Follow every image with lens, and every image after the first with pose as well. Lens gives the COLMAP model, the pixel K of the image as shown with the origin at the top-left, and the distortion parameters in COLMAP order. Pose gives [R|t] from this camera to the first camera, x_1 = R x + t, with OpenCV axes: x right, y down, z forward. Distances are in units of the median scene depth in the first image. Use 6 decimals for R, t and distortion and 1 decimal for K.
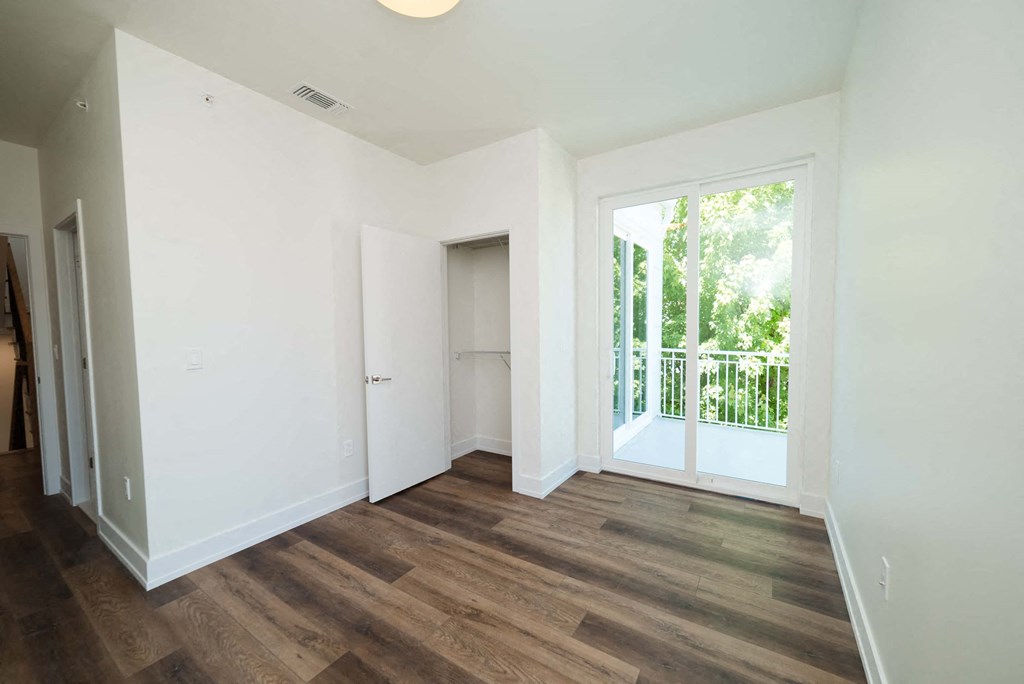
lens RADIAL K [[392.8, 0, 532.7], [0, 392.8, 344.6], [0, 0, 1]] dist [-0.001700, 0.001627]
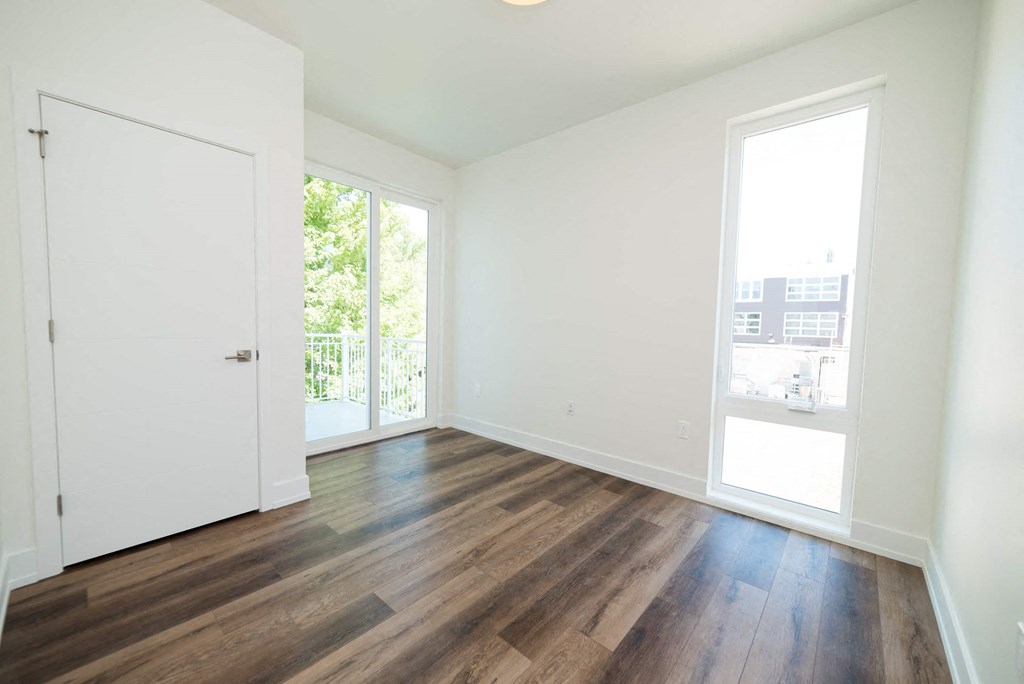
lens RADIAL K [[392.8, 0, 496.1], [0, 392.8, 344.5], [0, 0, 1]] dist [-0.001700, 0.001627]
pose [[0.172960, -0.035616, 0.984285, -1.036114], [0.016763, 0.999308, 0.033214, 0.057813], [-0.984786, 0.010755, 0.173437, 0.645102]]
